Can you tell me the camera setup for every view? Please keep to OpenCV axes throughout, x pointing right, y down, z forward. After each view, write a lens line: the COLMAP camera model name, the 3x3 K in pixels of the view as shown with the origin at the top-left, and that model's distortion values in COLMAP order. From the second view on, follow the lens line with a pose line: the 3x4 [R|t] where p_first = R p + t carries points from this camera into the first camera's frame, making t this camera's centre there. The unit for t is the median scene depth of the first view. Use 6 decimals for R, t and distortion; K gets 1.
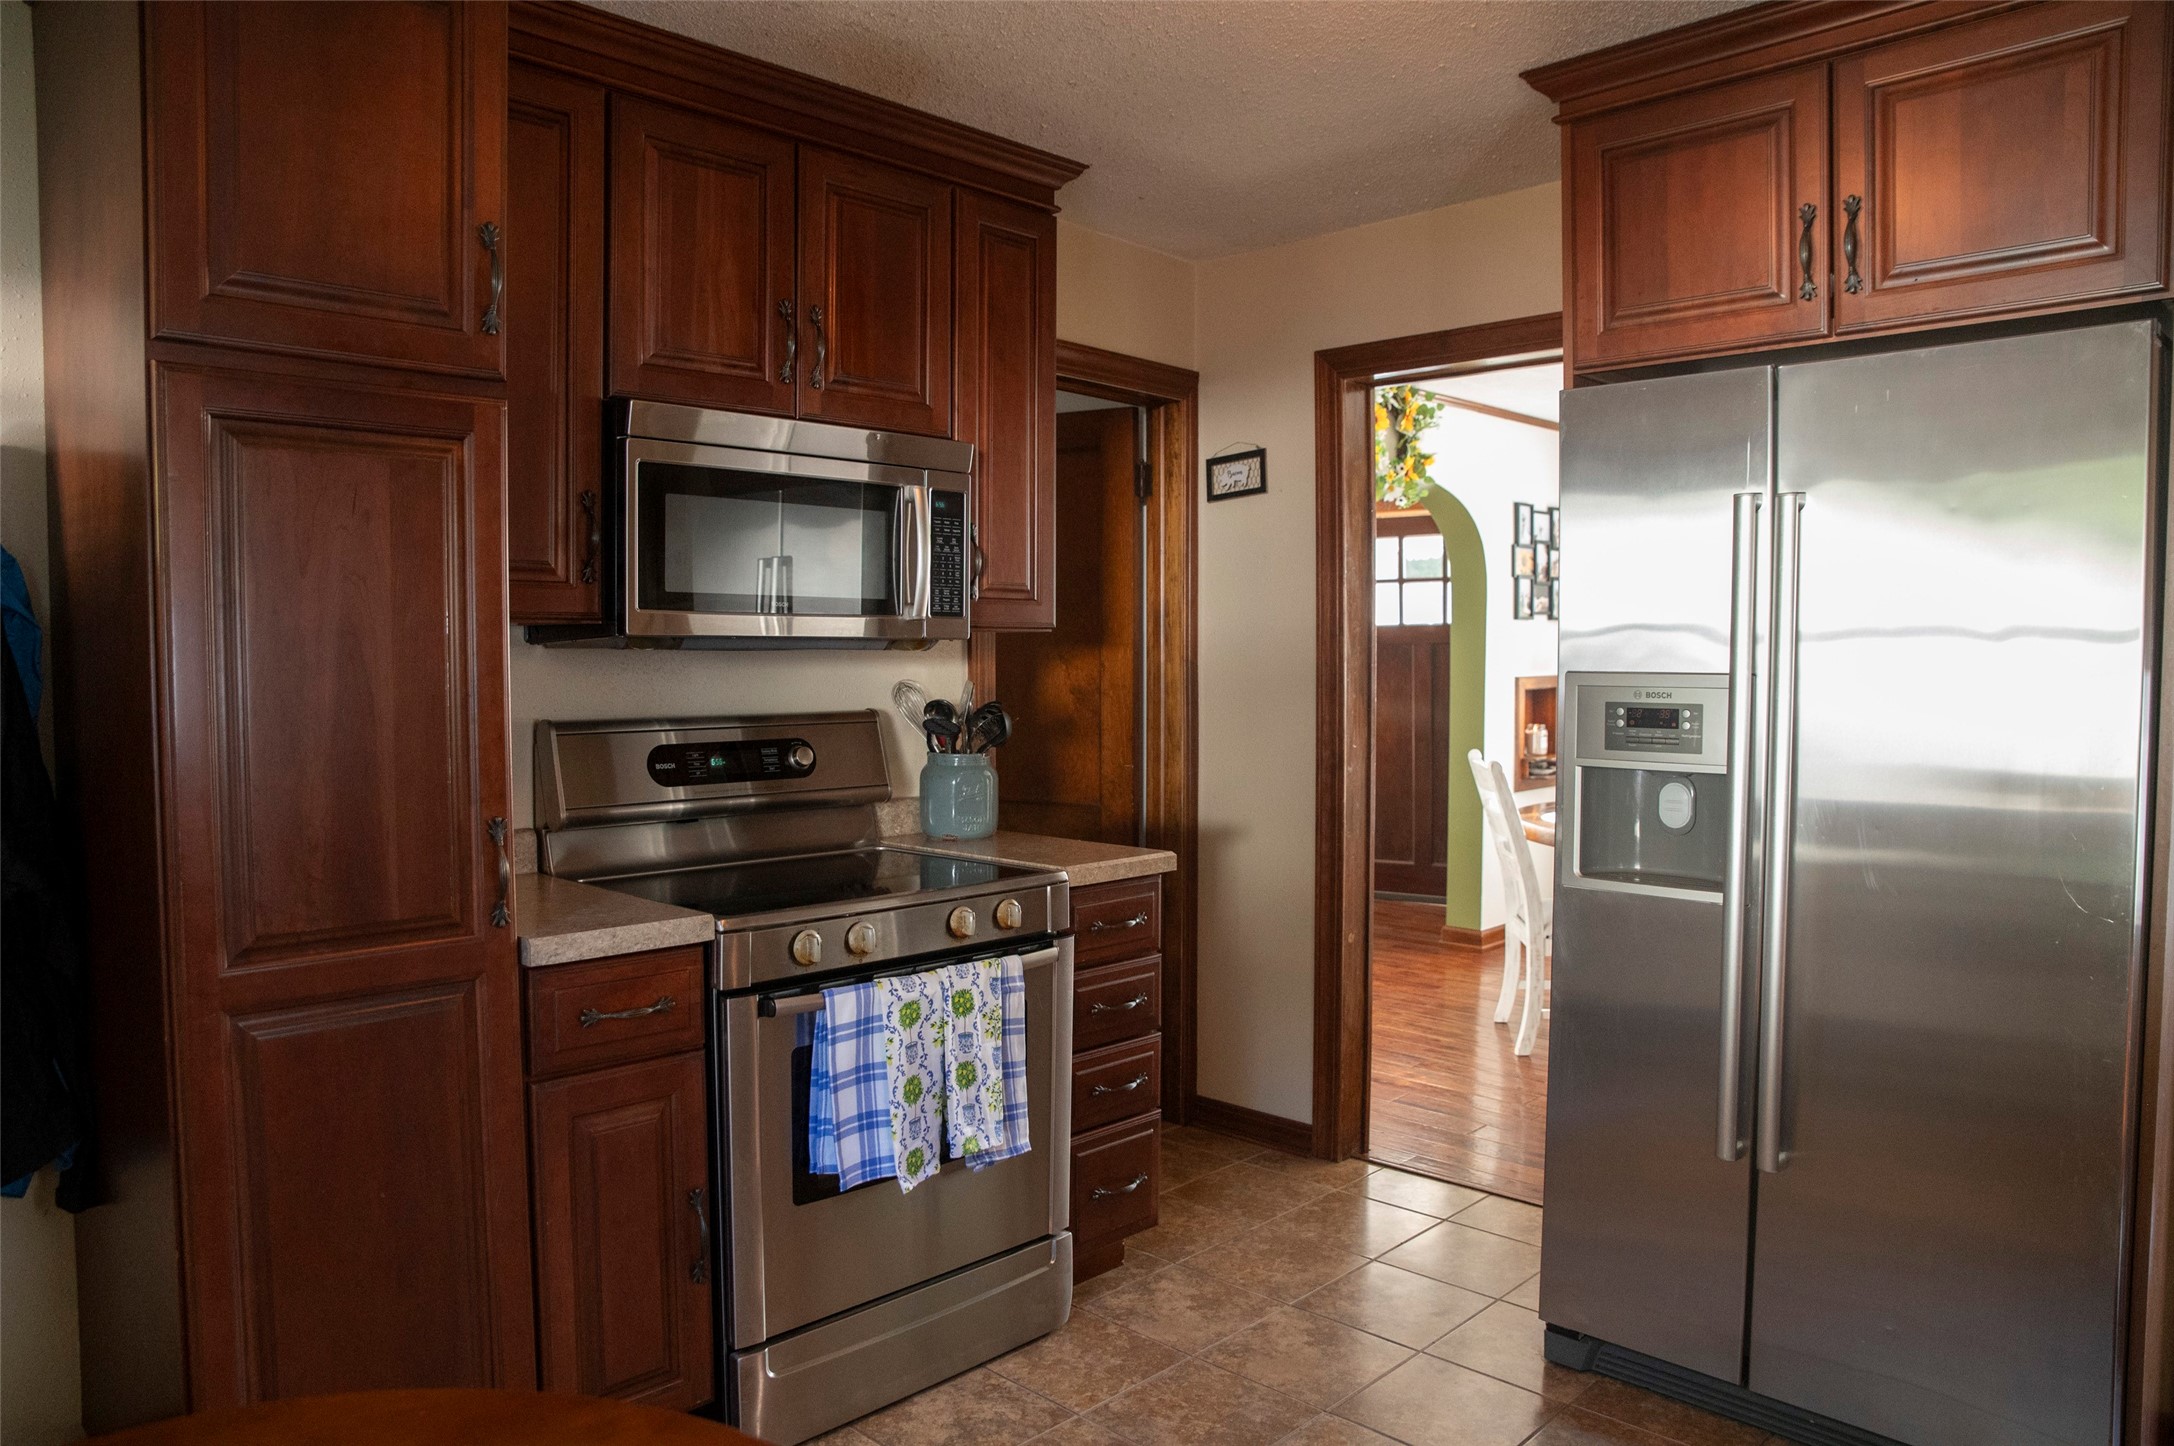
lens RADIAL K [[1478.5, 0, 1065.4], [0, 1478.5, 723.6], [0, 0, 1]] dist [-0.125665, 0.082656]
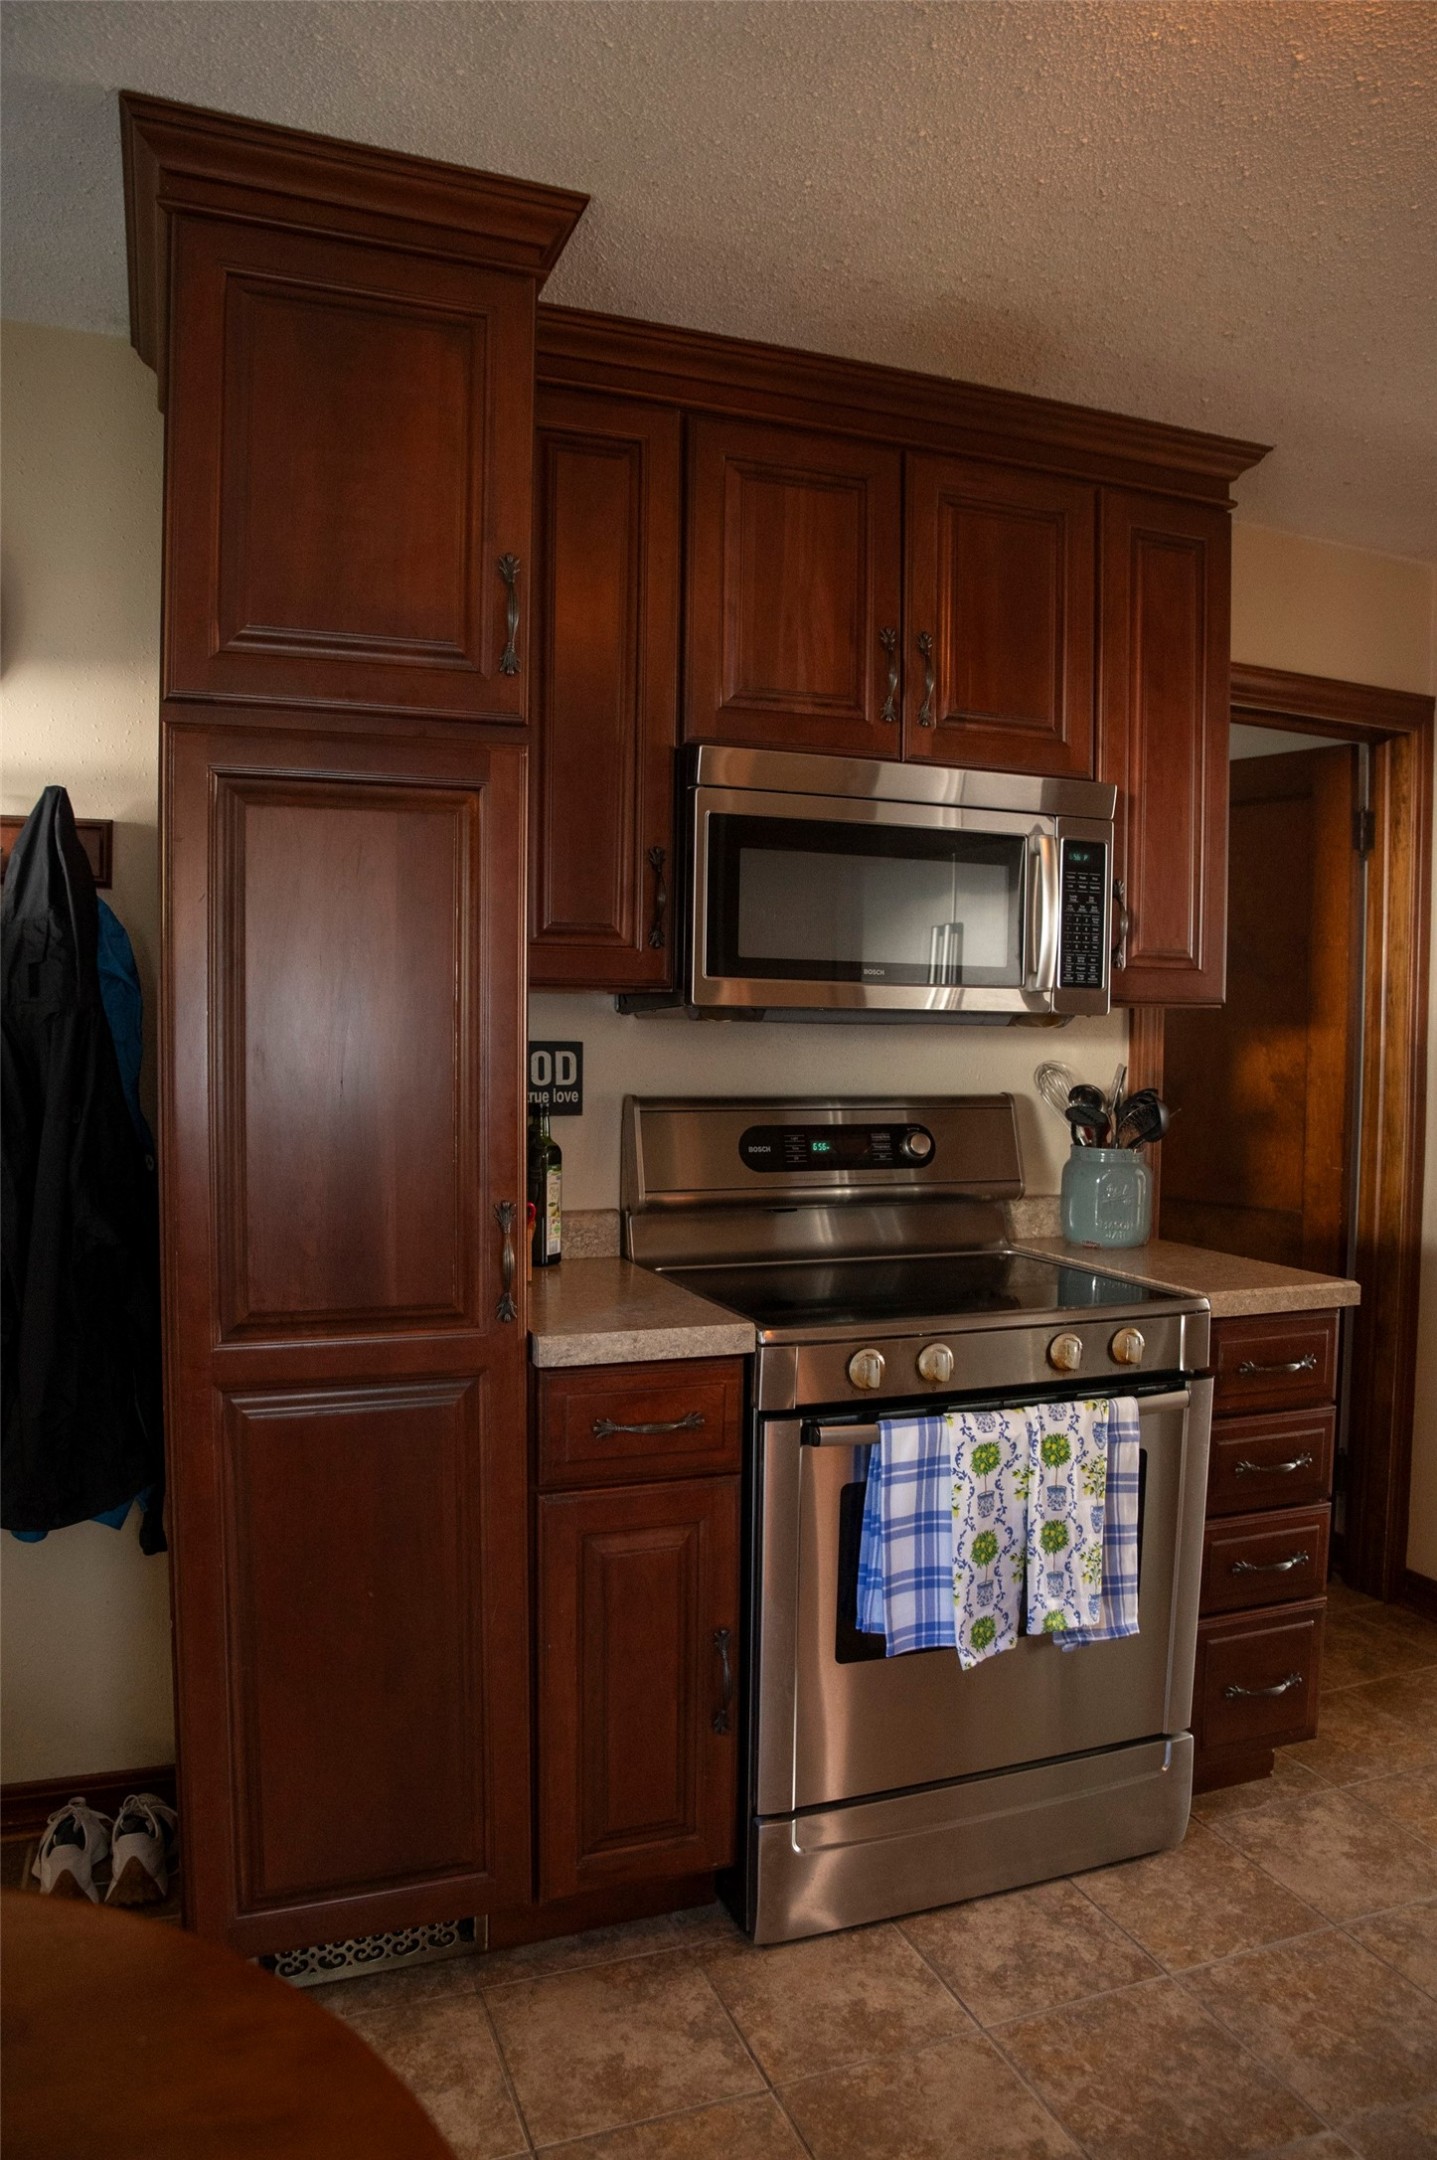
lens RADIAL K [[1469.0, 0, 707.1], [0, 1469.0, 1090.3], [0, 0, 1]] dist [-0.125665, 0.082656]
pose [[0.912310, 0.029752, -0.408418, 0.078216], [-0.032222, 0.999480, 0.000832, -0.008342], [0.408231, 0.012401, 0.912795, 0.163710]]
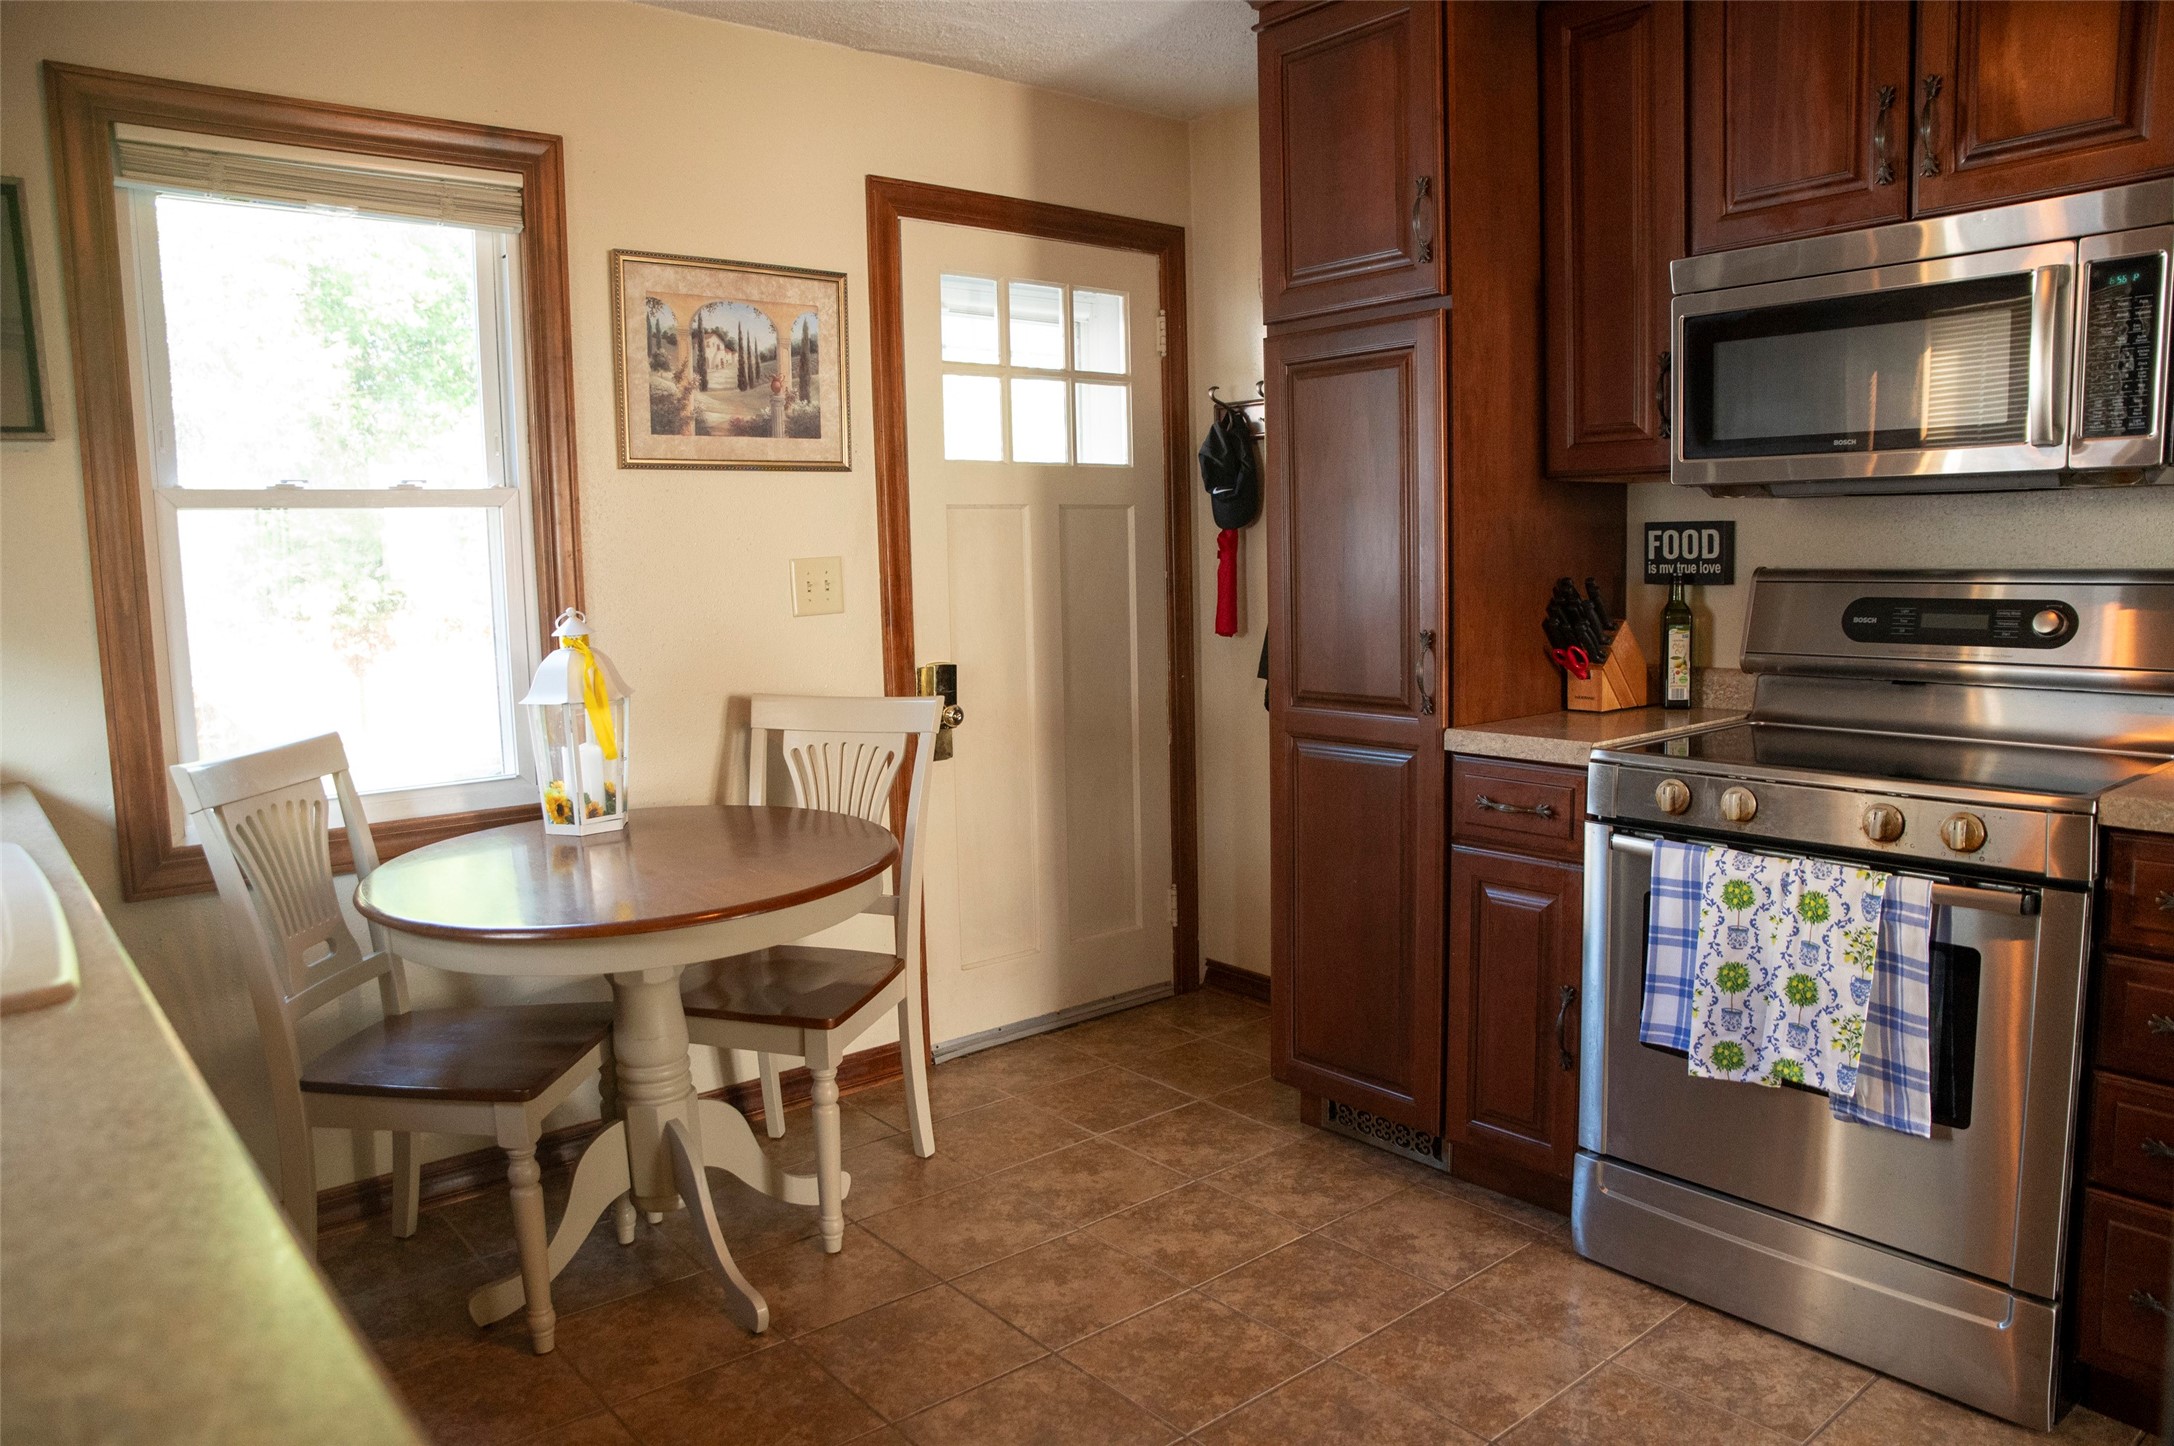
lens RADIAL K [[1478.5, 0, 1075.9], [0, 1478.5, 718.9], [0, 0, 1]] dist [-0.125665, 0.082656]
pose [[-0.103879, 0.114549, -0.987972, 0.765772], [-0.024623, 0.992745, 0.117691, -0.004475], [0.994285, 0.036552, -0.100305, 0.645417]]
